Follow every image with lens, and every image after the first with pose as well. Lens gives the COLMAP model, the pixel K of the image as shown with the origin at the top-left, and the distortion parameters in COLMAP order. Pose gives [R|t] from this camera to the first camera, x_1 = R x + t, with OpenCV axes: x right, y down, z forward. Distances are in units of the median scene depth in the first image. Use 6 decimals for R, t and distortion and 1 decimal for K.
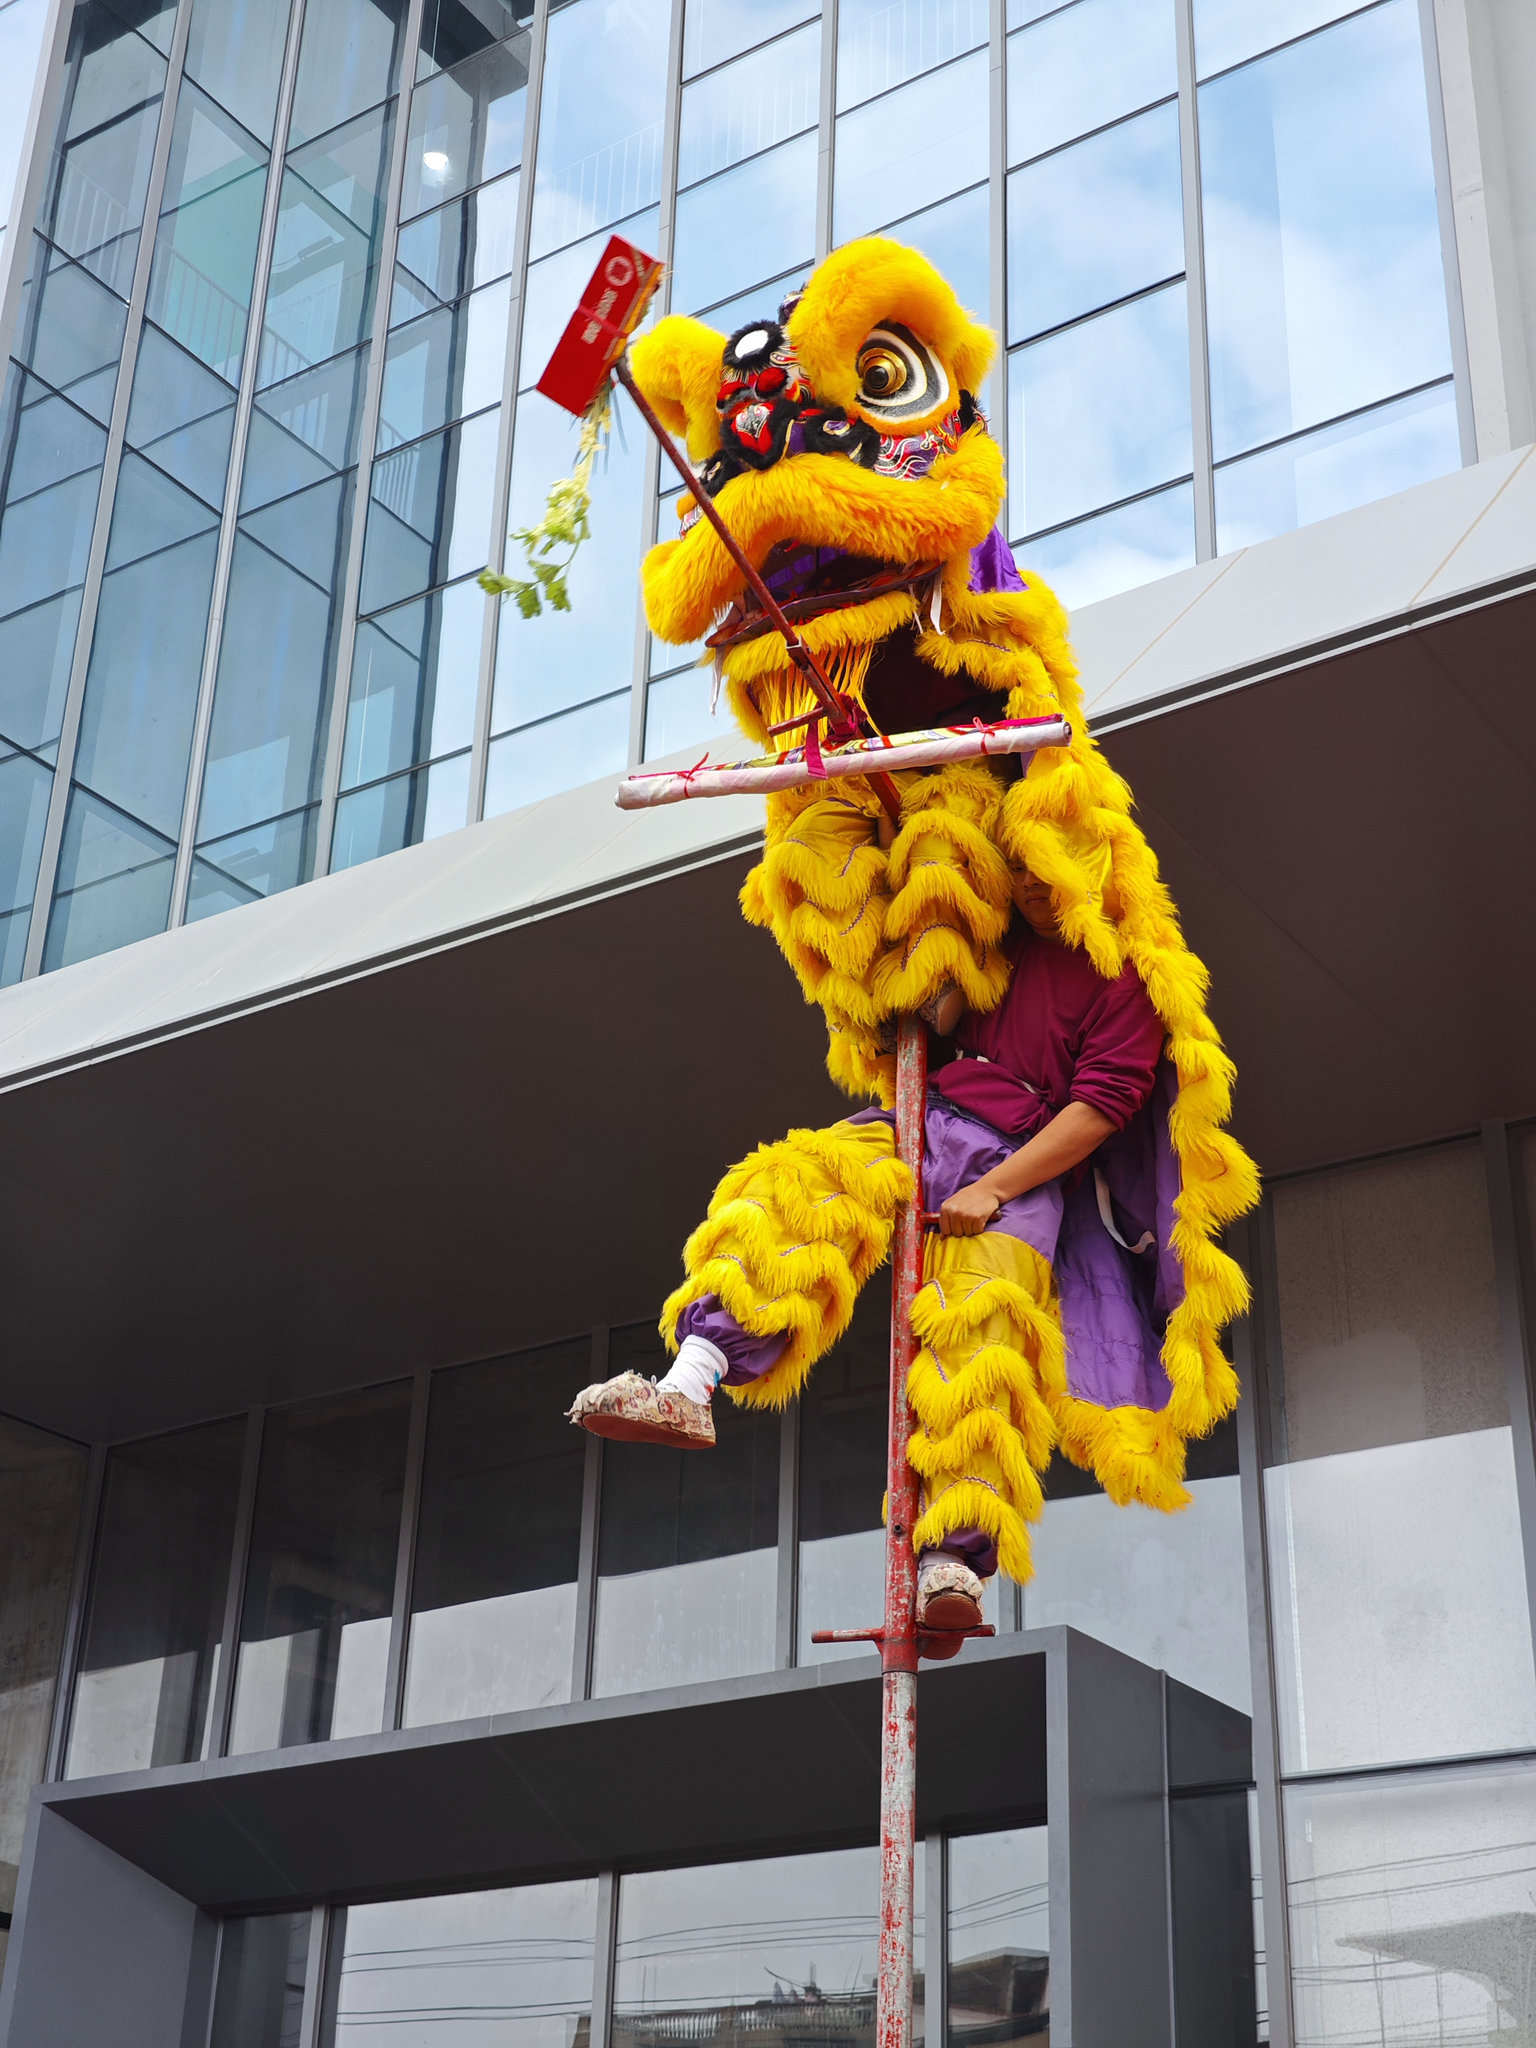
lens RADIAL K [[2917.0, 0, 768.0], [0, 2917.0, 1024.0], [0, 0, 1]] dist [0.264227, -0.967260]
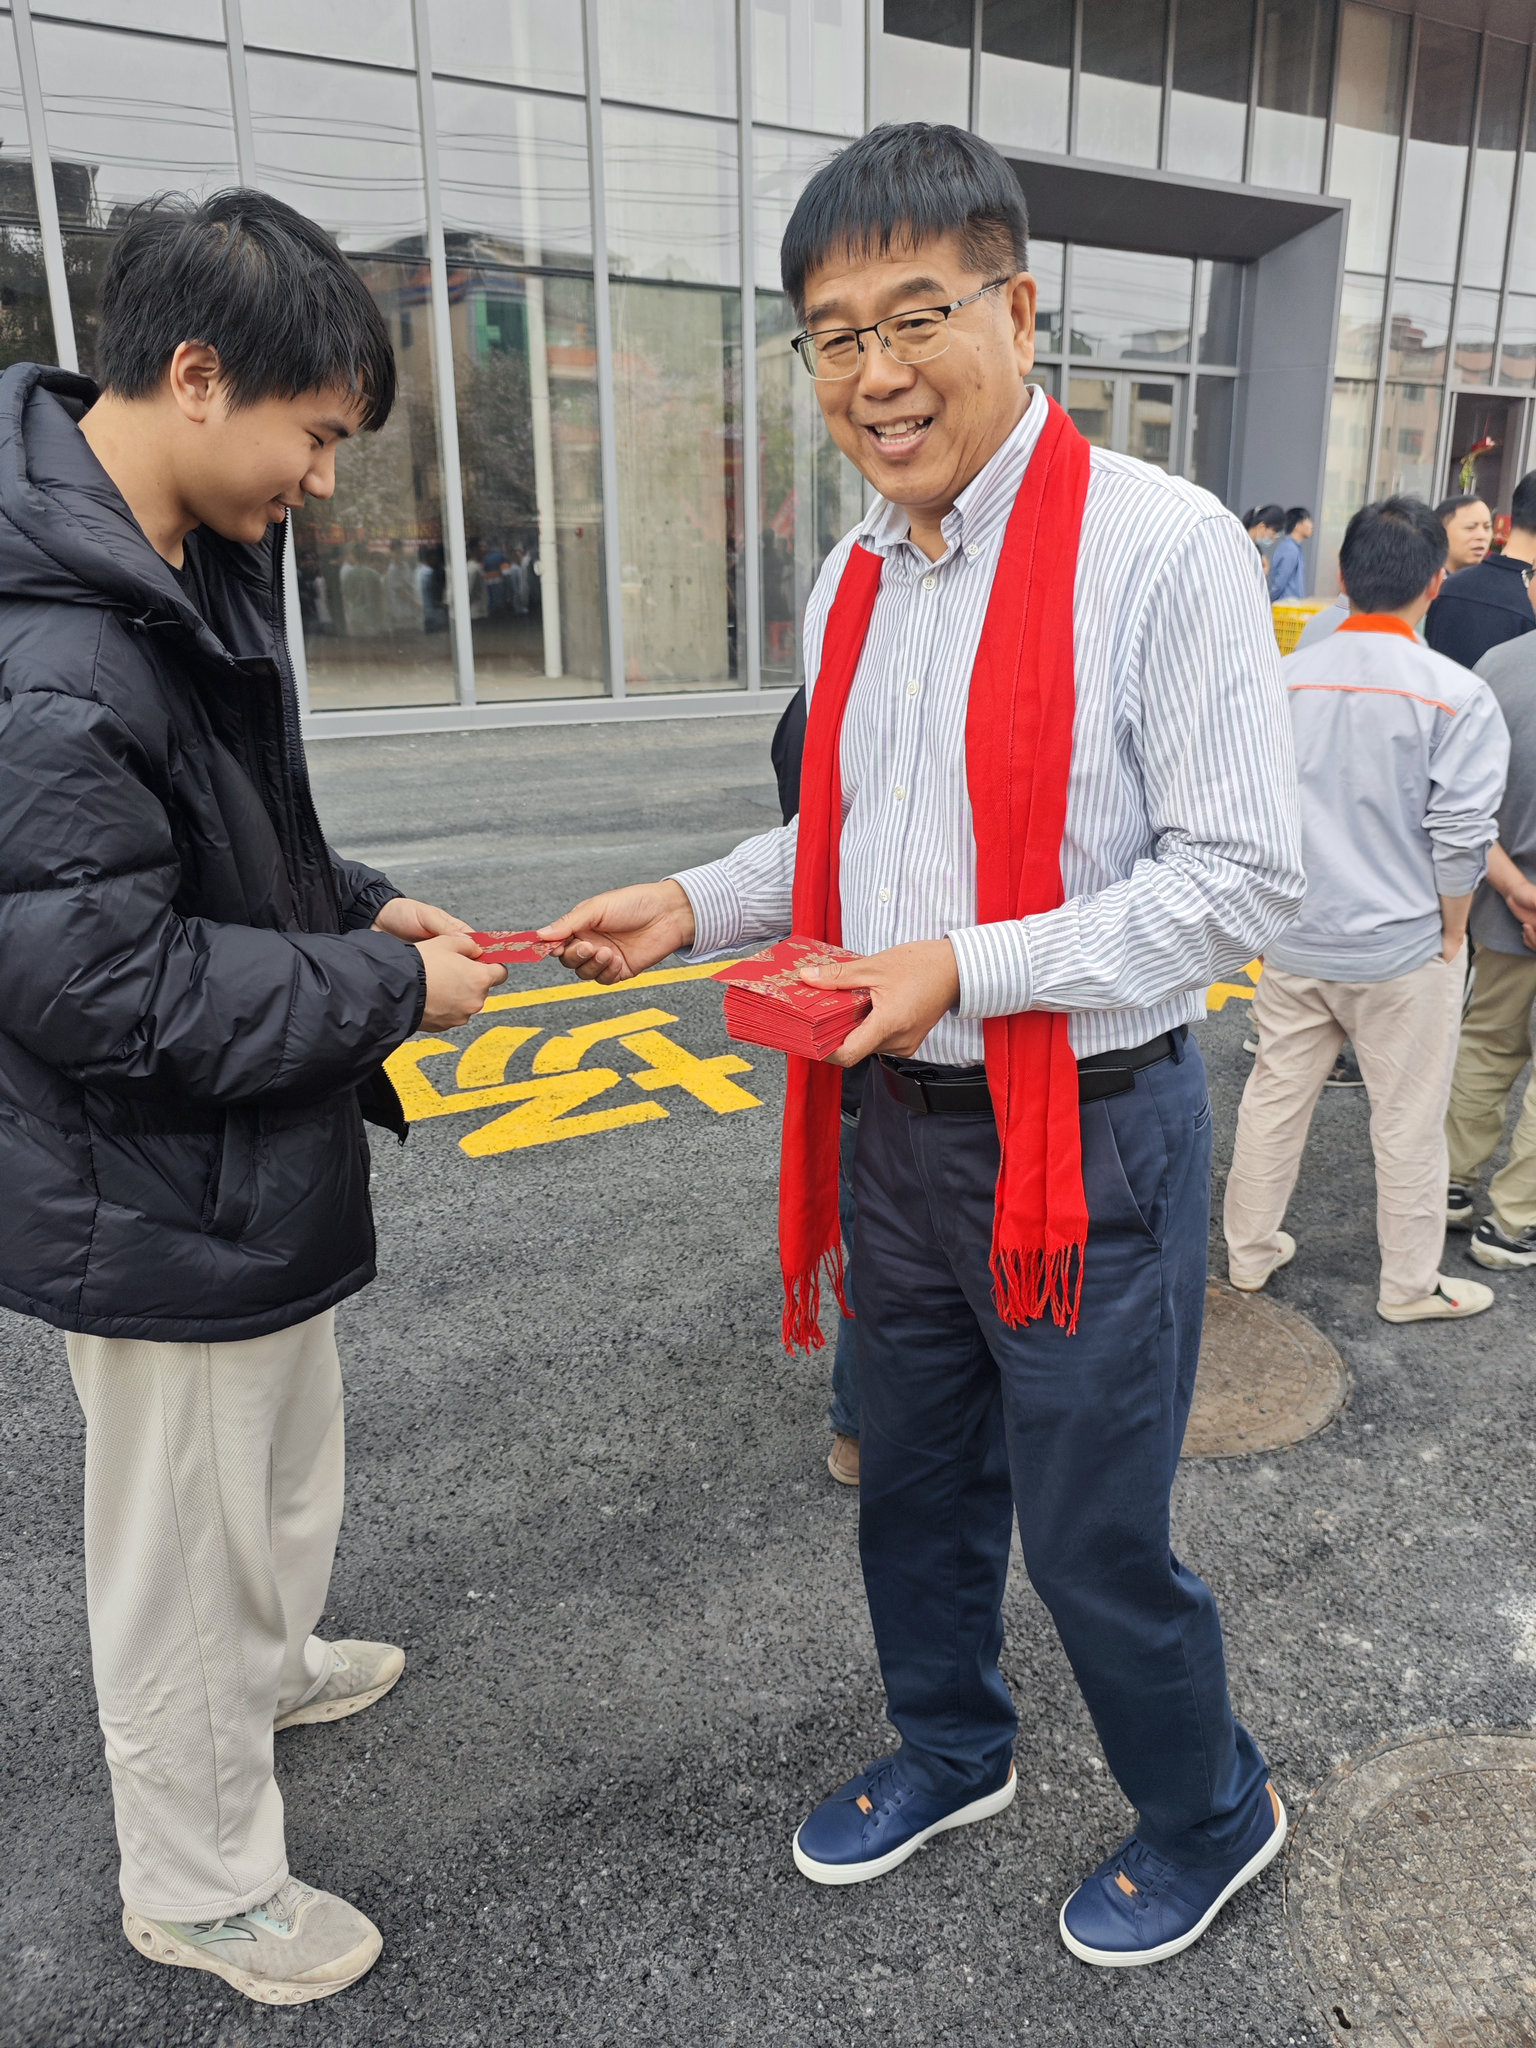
lens RADIAL K [[1452.2, 0, 768.0], [0, 1452.2, 1024.0], [0, 0, 1]] dist [-0.001012, -0.004194]
pose [[0.448954, -0.292833, 0.844209, -1.113614], [-0.391655, 0.784698, 0.480474, 0.303237], [-0.803148, -0.546350, 0.237604, 0.625116]]
